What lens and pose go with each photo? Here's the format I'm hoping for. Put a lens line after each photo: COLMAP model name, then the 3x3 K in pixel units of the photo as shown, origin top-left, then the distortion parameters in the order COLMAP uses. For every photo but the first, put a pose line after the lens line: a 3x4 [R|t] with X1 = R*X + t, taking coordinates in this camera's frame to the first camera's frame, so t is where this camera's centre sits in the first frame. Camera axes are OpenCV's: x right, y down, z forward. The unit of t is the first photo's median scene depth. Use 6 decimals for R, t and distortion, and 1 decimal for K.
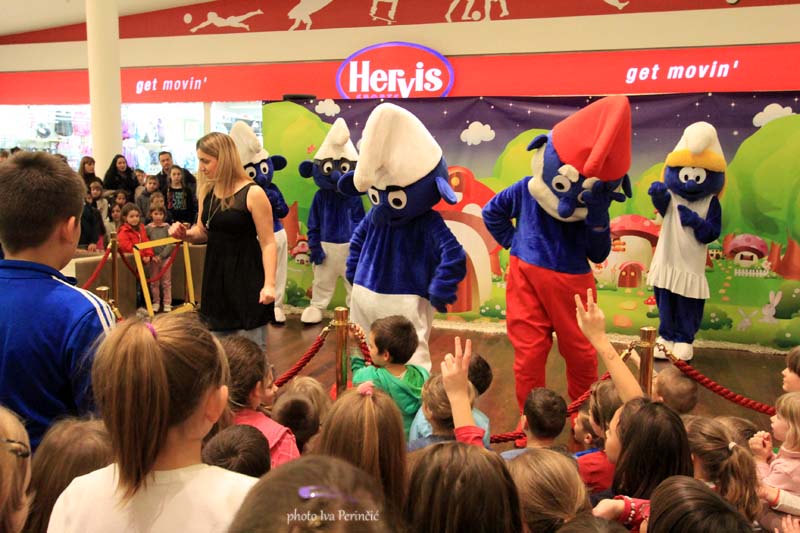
lens RADIAL K [[771.6, 0, 402.4], [0, 771.6, 256.9], [0, 0, 1]] dist [0.001087, 0.080210]
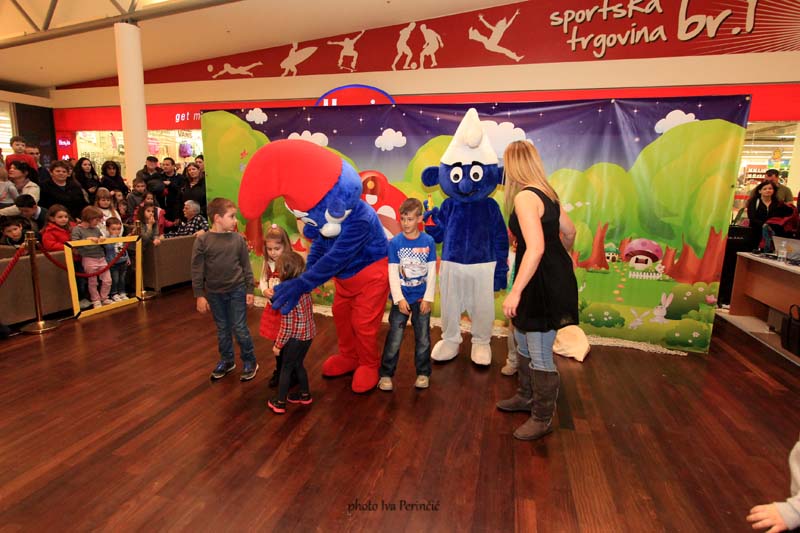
lens RADIAL K [[441.4, 0, 395.7], [0, 441.4, 256.9], [0, 0, 1]] dist [-0.003836, -0.000126]
pose [[0.999700, 0.005779, 0.023786, 0.086189], [-0.007148, 0.998297, 0.057897, -0.032121], [-0.023411, -0.058050, 0.998039, 0.361510]]
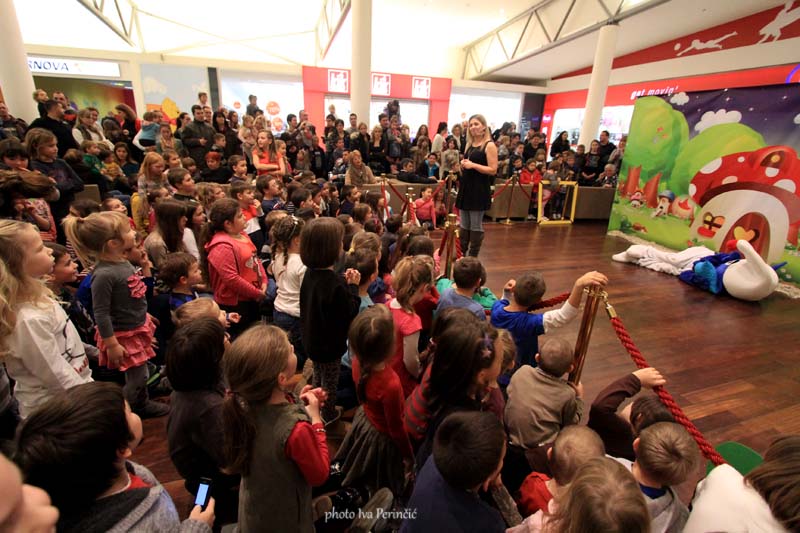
lens RADIAL K [[372.9, 0, 395.9], [0, 372.9, 257.5], [0, 0, 1]] dist [-0.003826, 0.000502]
pose [[0.563041, 0.278815, -0.777976, 0.218691], [-0.136502, 0.959816, 0.245194, -0.012019], [0.815078, -0.031859, 0.578474, 0.180590]]
